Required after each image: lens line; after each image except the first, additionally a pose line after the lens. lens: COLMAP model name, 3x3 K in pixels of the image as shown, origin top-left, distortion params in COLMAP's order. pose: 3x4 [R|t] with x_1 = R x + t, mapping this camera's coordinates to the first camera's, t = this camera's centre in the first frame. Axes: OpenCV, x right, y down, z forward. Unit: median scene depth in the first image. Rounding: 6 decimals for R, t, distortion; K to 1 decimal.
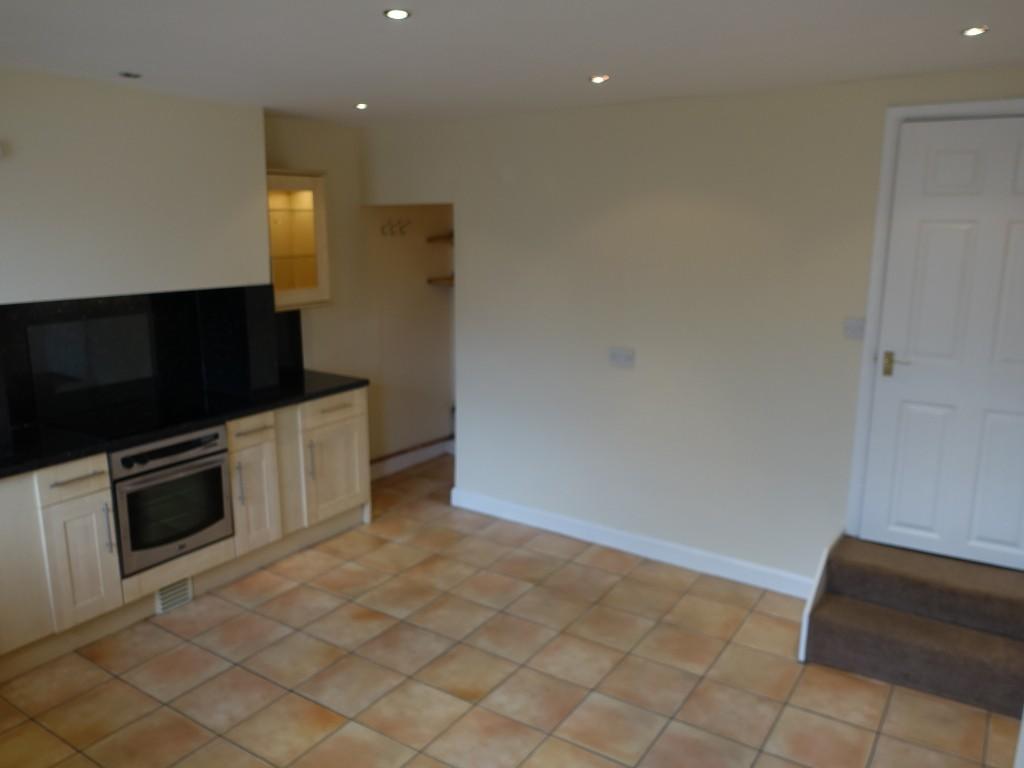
lens RADIAL K [[793.6, 0, 512.0], [0, 793.6, 384.0], [0, 0, 1]] dist [-0.003185, 0.001131]
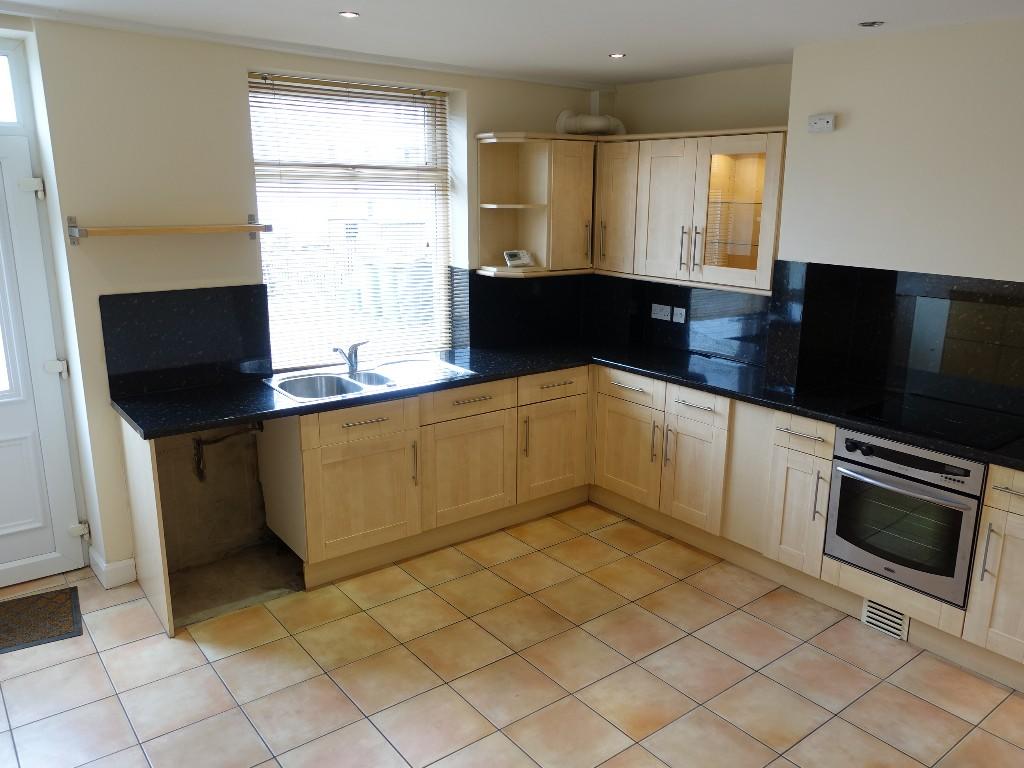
lens RADIAL K [[793.6, 0, 512.0], [0, 793.6, 384.0], [0, 0, 1]] dist [-0.003185, 0.001131]
pose [[-0.326748, 0.225145, -0.917903, 0.445189], [-0.200122, 0.932707, 0.300014, -0.153300], [0.923681, 0.281721, -0.259703, 0.758230]]
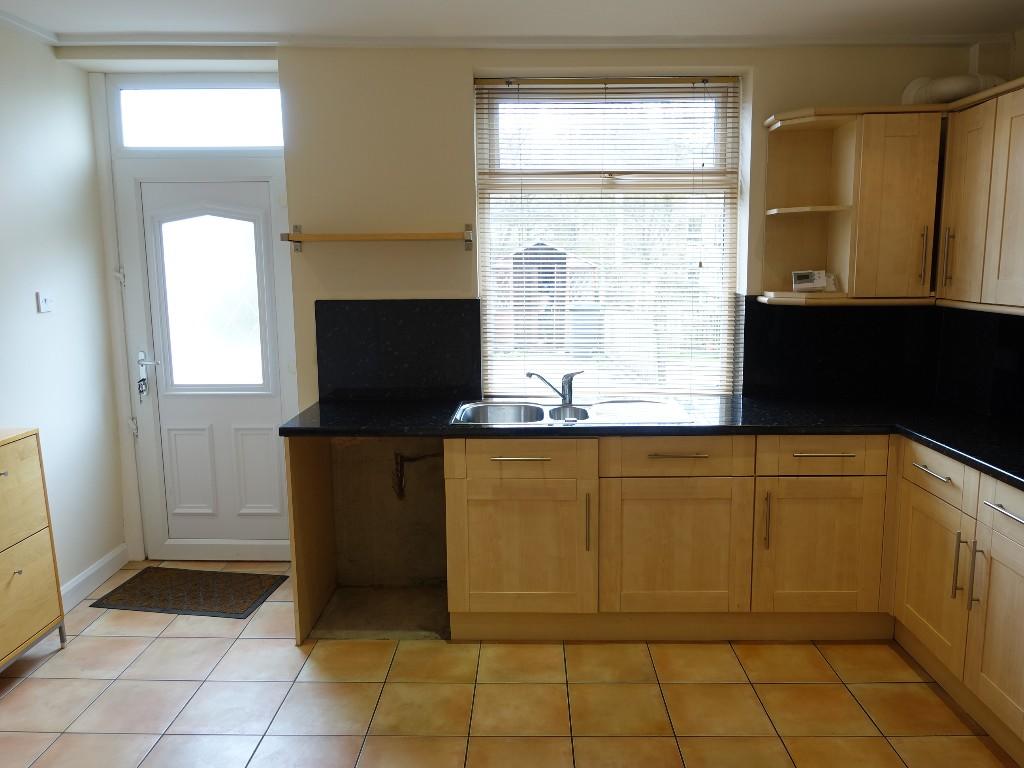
lens RADIAL K [[793.6, 0, 512.0], [0, 793.6, 384.0], [0, 0, 1]] dist [-0.003185, 0.001131]
pose [[-0.847790, 0.089637, -0.522701, 0.065362], [-0.098059, 0.942123, 0.320608, -0.115991], [0.521187, 0.323063, -0.789933, 0.957572]]
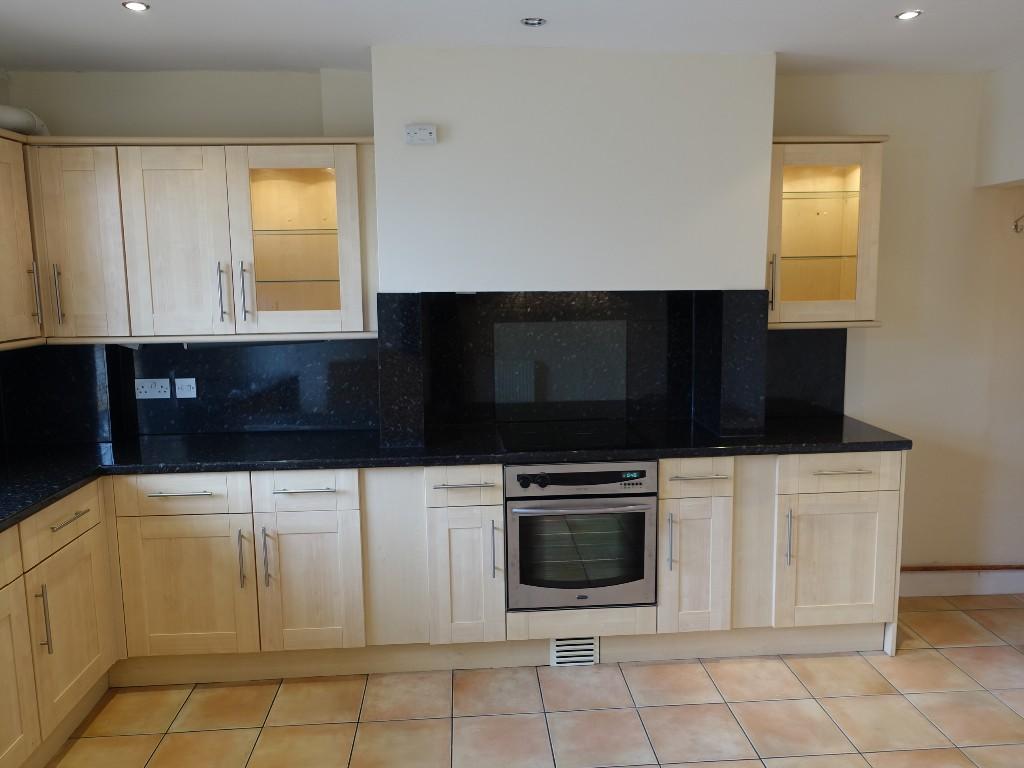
lens RADIAL K [[793.6, 0, 512.0], [0, 793.6, 384.0], [0, 0, 1]] dist [-0.003185, 0.001131]
pose [[0.604525, 0.102376, -0.789980, 0.162624], [-0.149564, 0.988657, 0.013670, -0.014034], [0.782419, 0.109889, 0.612980, 0.396557]]
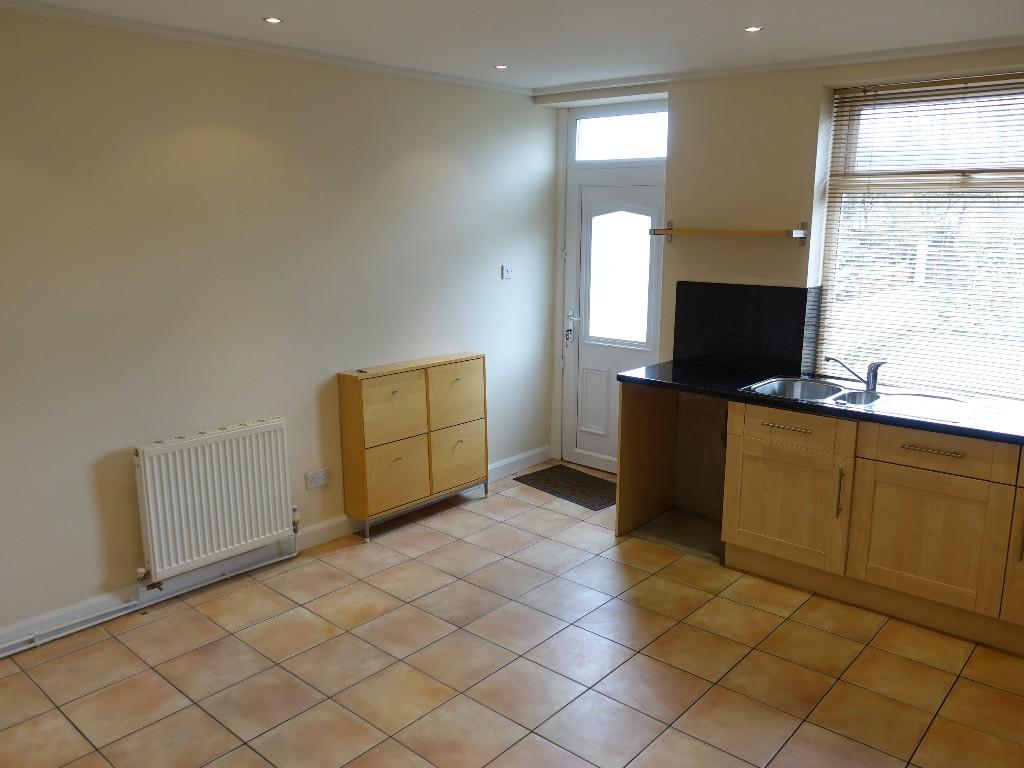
lens RADIAL K [[793.6, 0, 512.0], [0, 793.6, 384.0], [0, 0, 1]] dist [-0.003185, 0.001131]
pose [[-0.990758, -0.032273, 0.131746, -0.146917], [0.022170, 0.919693, 0.392013, -0.212953], [-0.133817, 0.391311, -0.910477, 1.232628]]
